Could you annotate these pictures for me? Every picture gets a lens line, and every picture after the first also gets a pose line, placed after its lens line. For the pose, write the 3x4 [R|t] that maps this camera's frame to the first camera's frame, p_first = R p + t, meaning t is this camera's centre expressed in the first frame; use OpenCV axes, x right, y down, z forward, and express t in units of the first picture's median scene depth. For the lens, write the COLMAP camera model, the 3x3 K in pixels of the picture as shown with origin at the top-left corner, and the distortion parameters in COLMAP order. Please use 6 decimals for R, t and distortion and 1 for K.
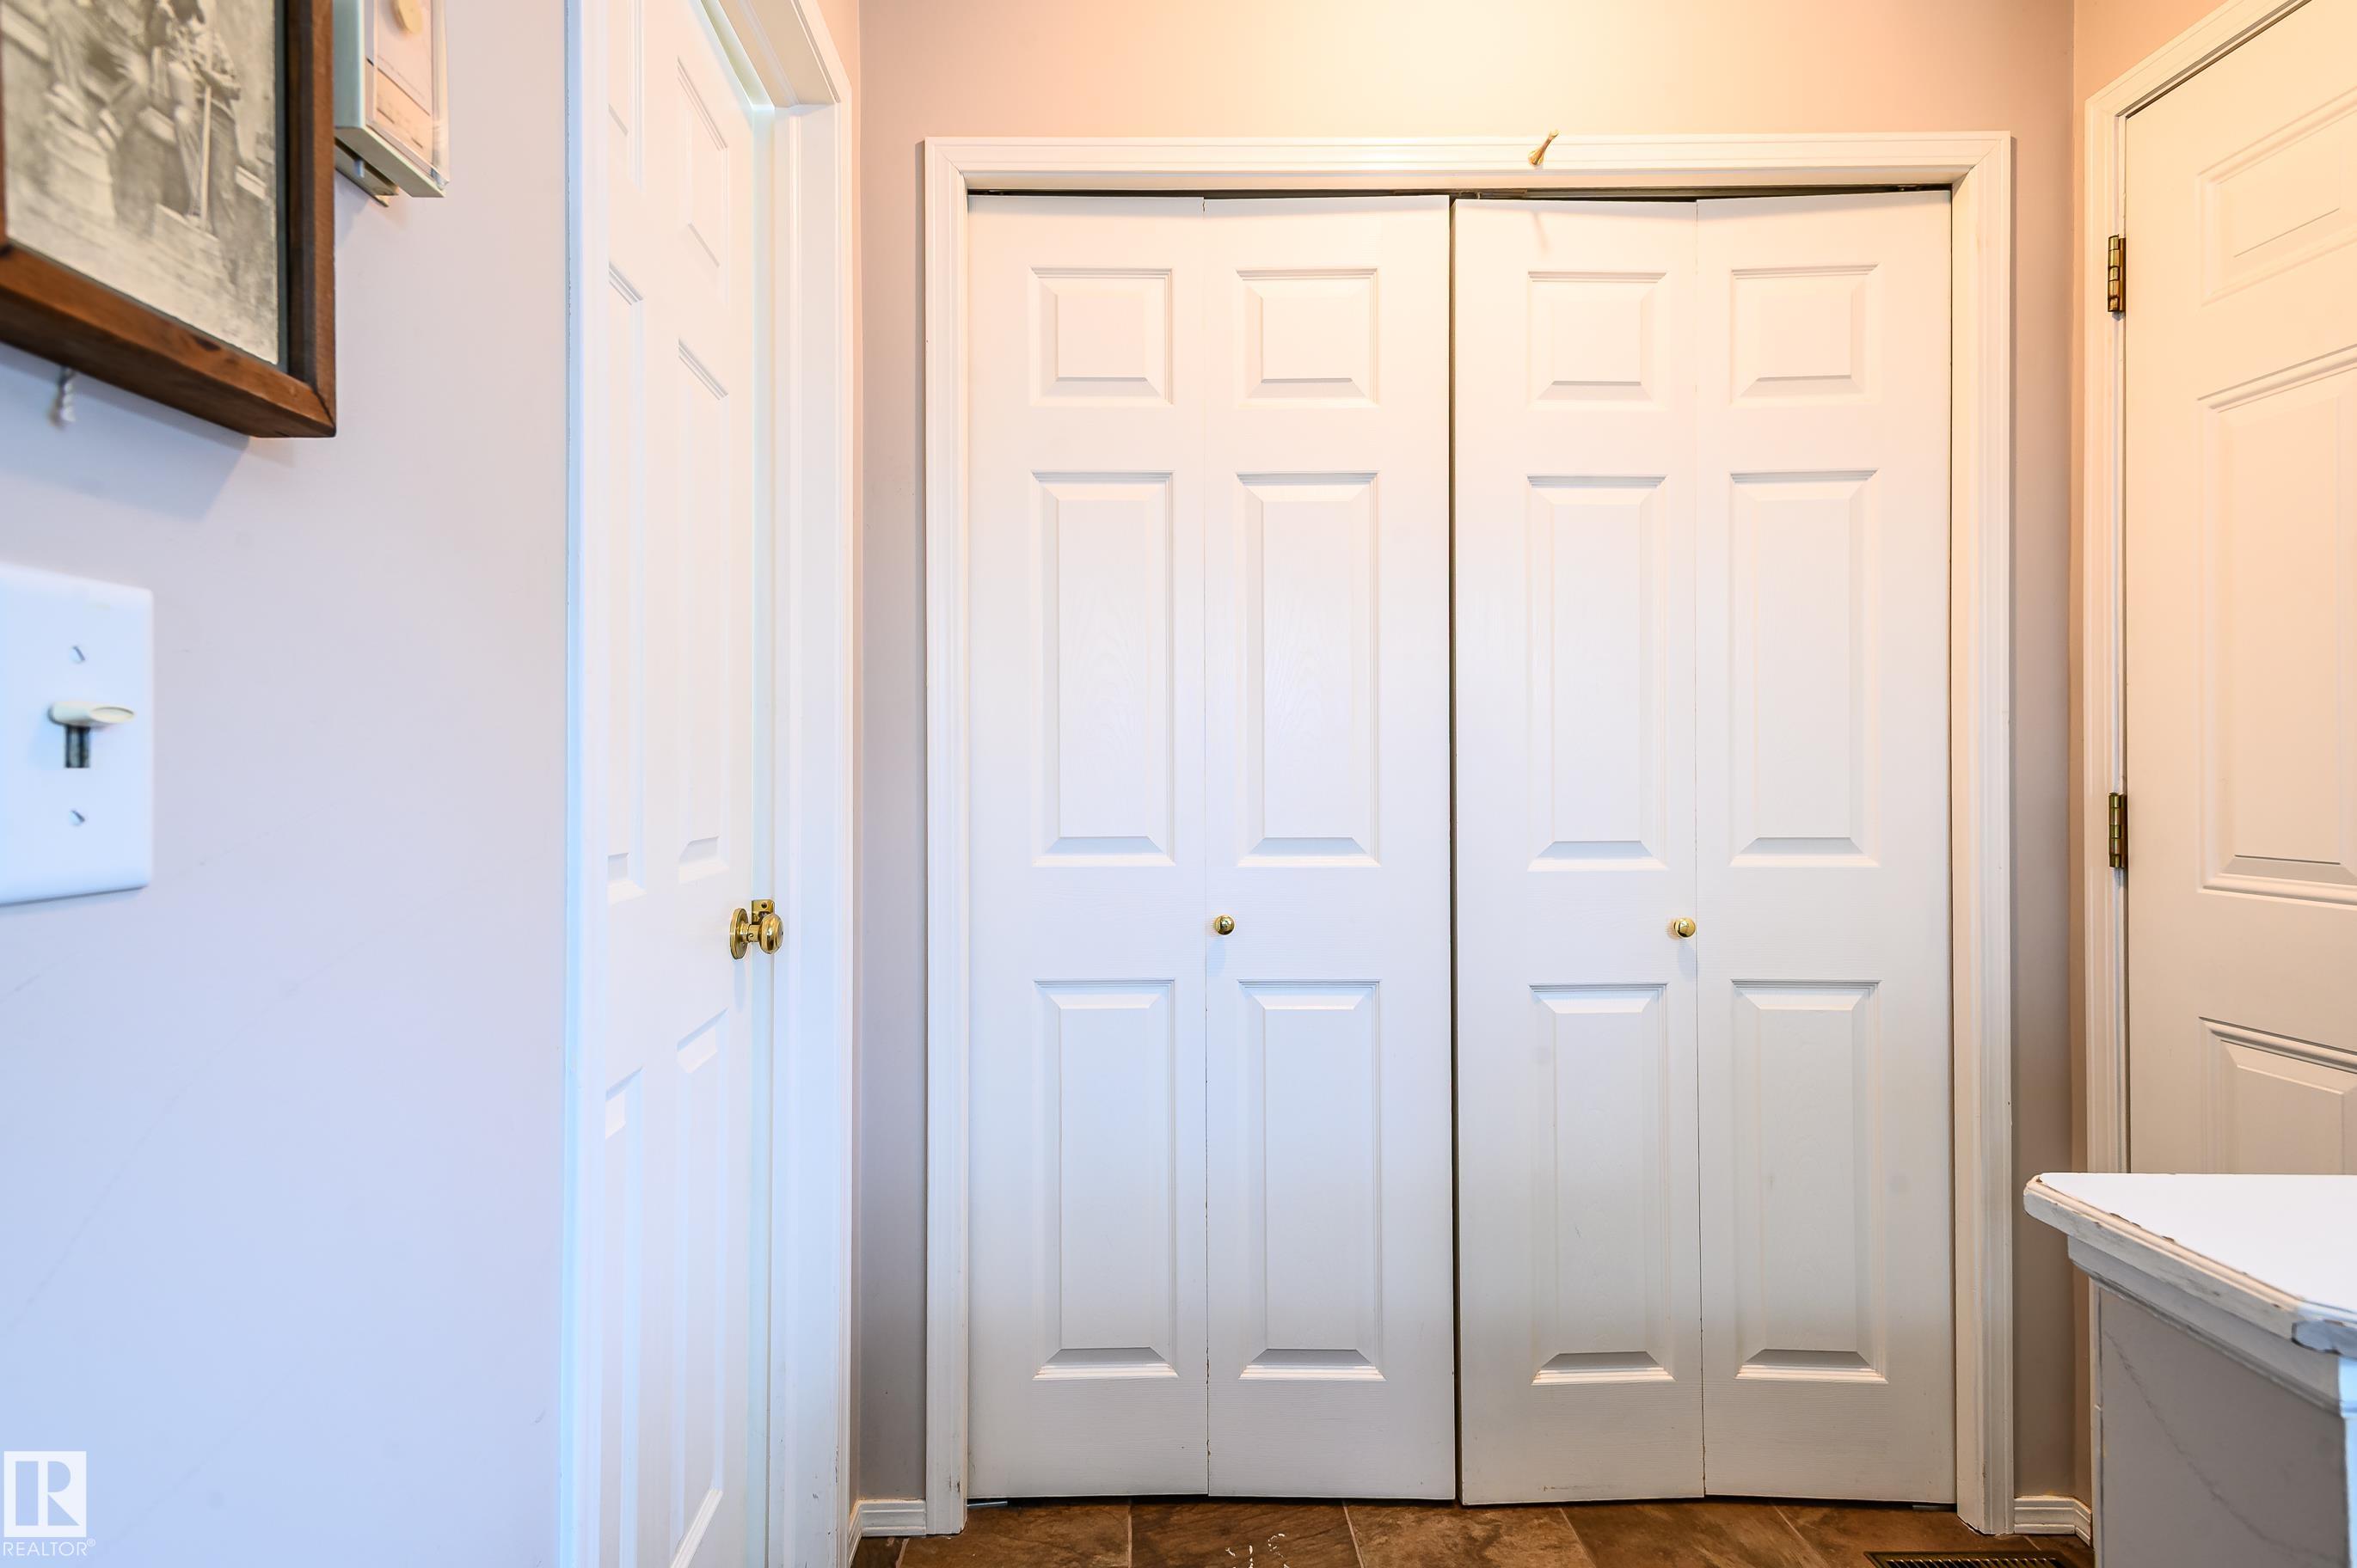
lens RADIAL K [[1162.6, 0, 1130.6], [0, 1162.6, 762.0], [0, 0, 1]] dist [0.020097, -0.003204]
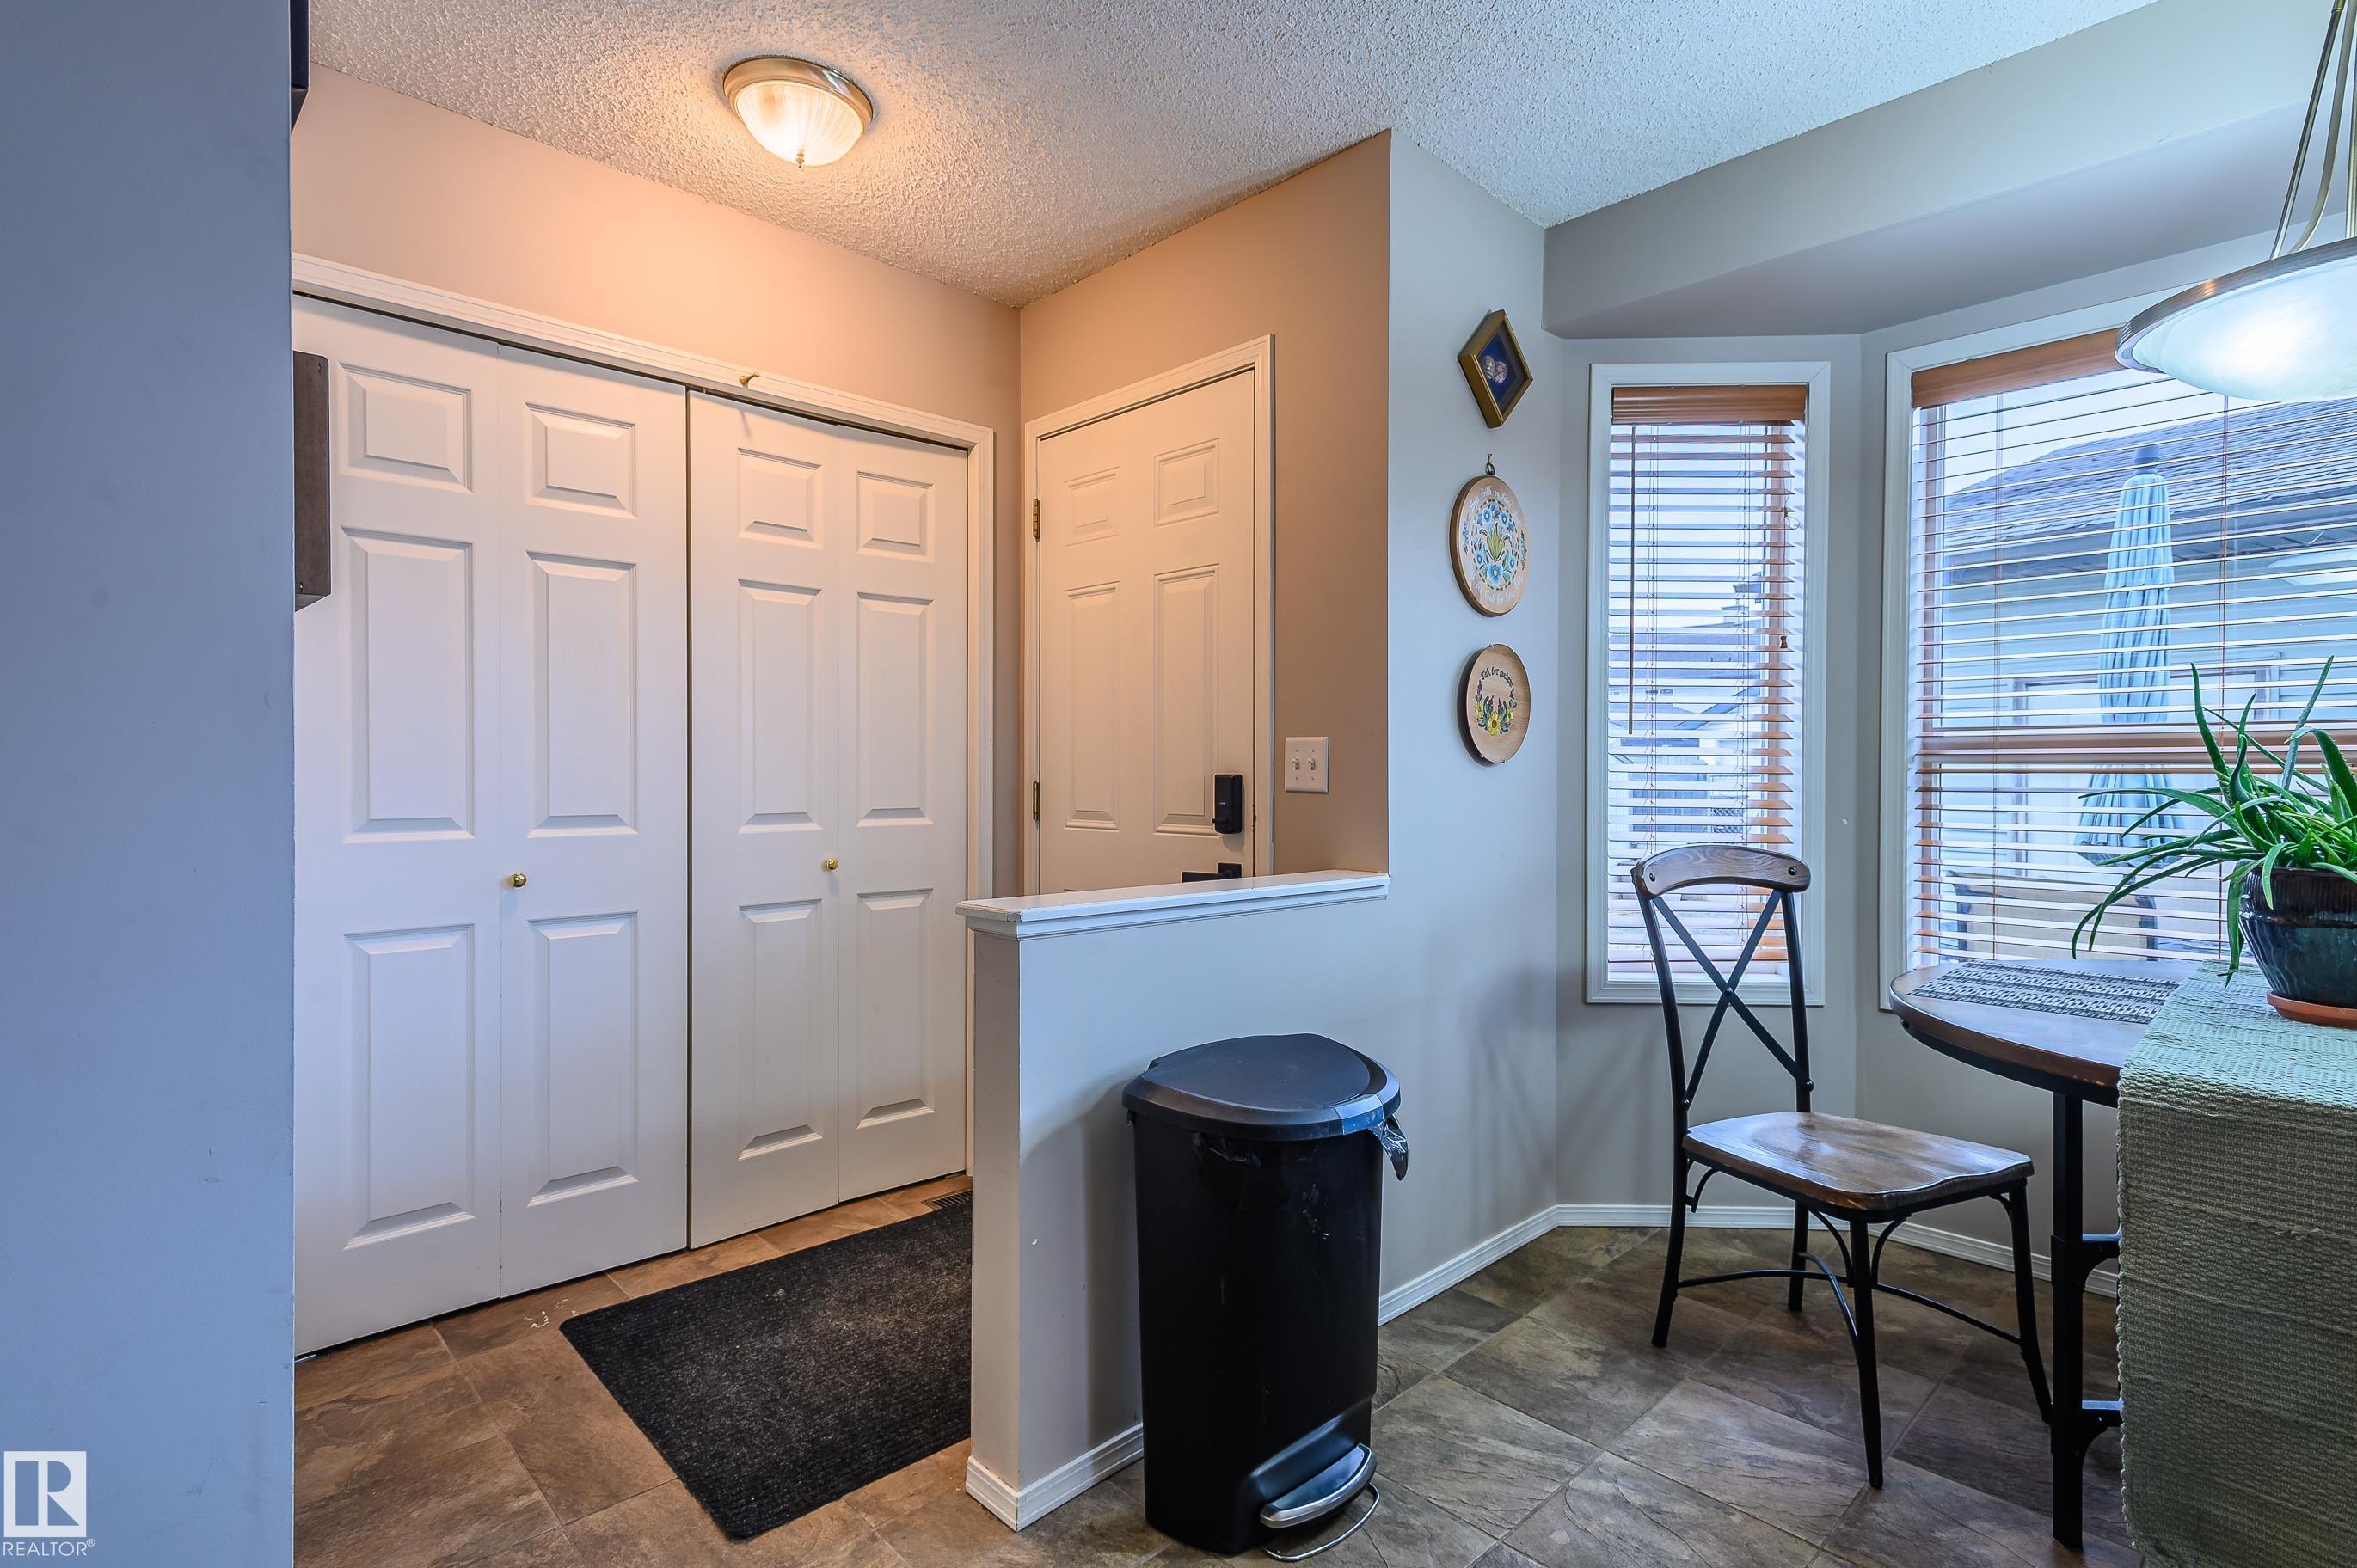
lens RADIAL K [[1162.6, 0, 1196.7], [0, 1162.6, 782.0], [0, 0, 1]] dist [0.020097, -0.003204]
pose [[0.715874, -0.002060, 0.698226, -0.310498], [-0.006393, 0.999934, 0.009505, 0.006206], [-0.698200, -0.011269, 0.715814, -0.545631]]
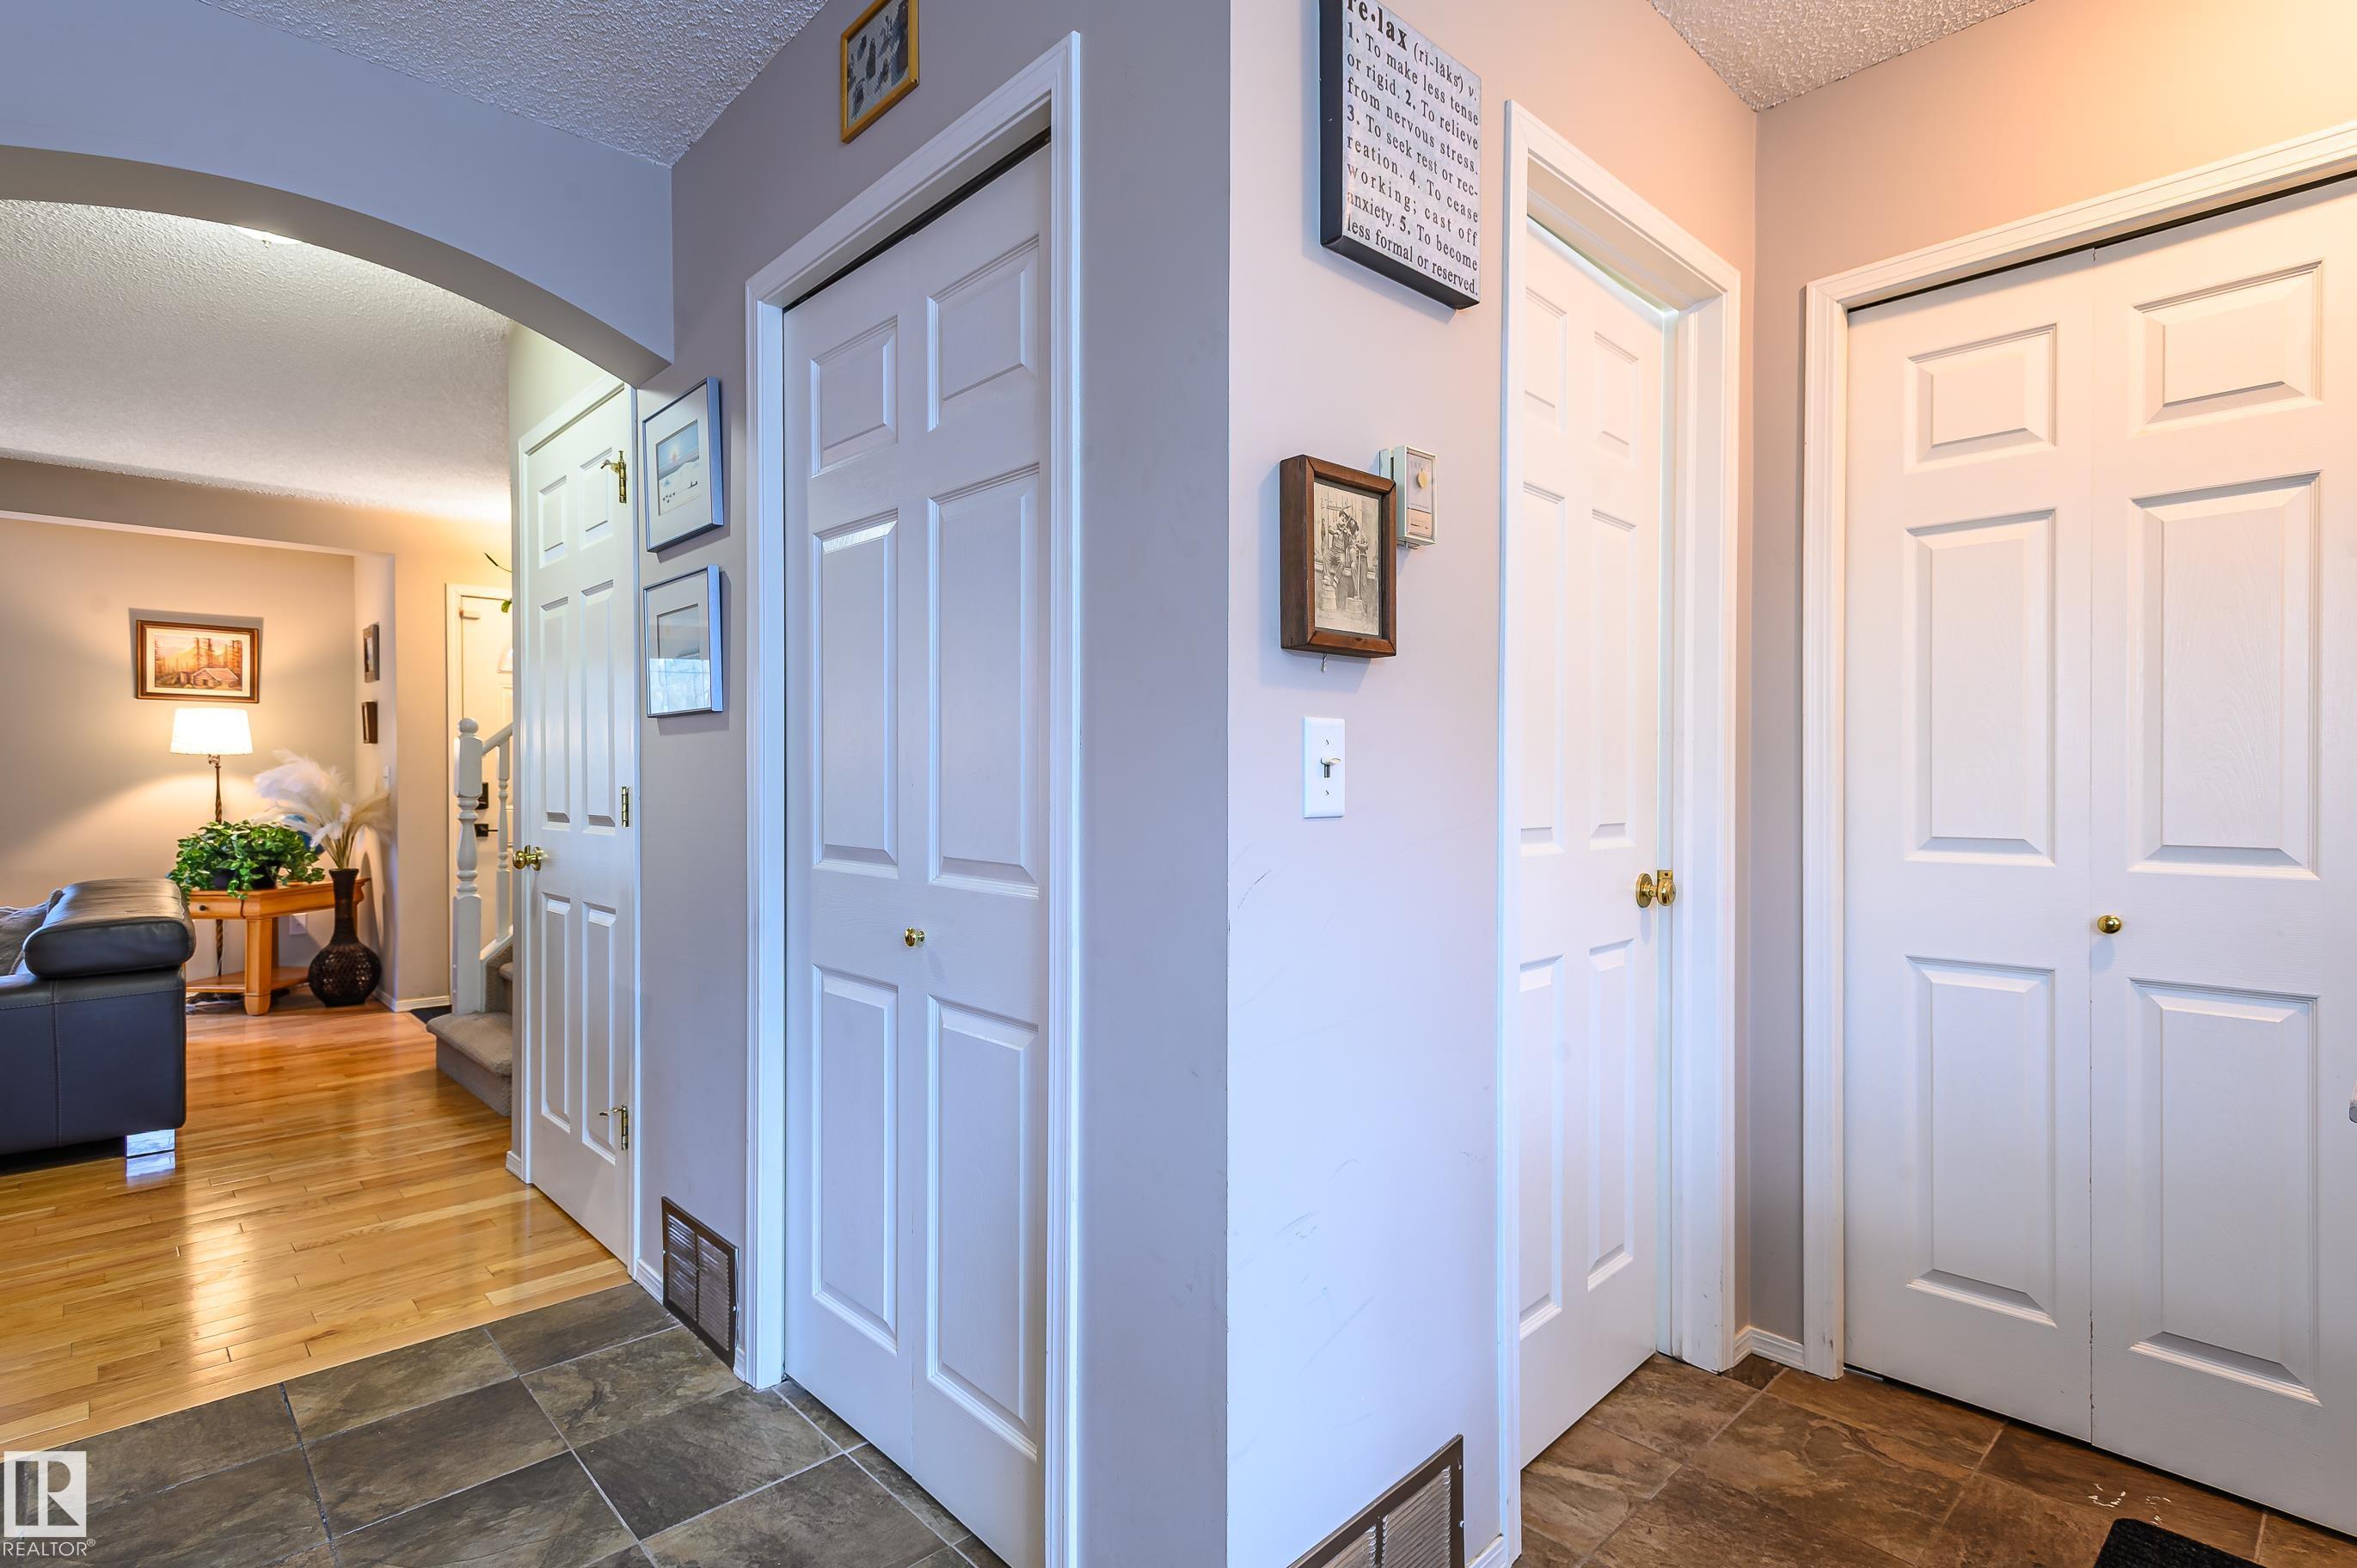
lens RADIAL K [[1162.6, 0, 1176.9], [0, 1162.6, 790.5], [0, 0, 1]] dist [0.020097, -0.003204]
pose [[0.679269, 0.008018, -0.733846, 0.292383], [0.003555, 0.999893, 0.014215, -0.001614], [0.733881, -0.012264, 0.679167, -0.367889]]
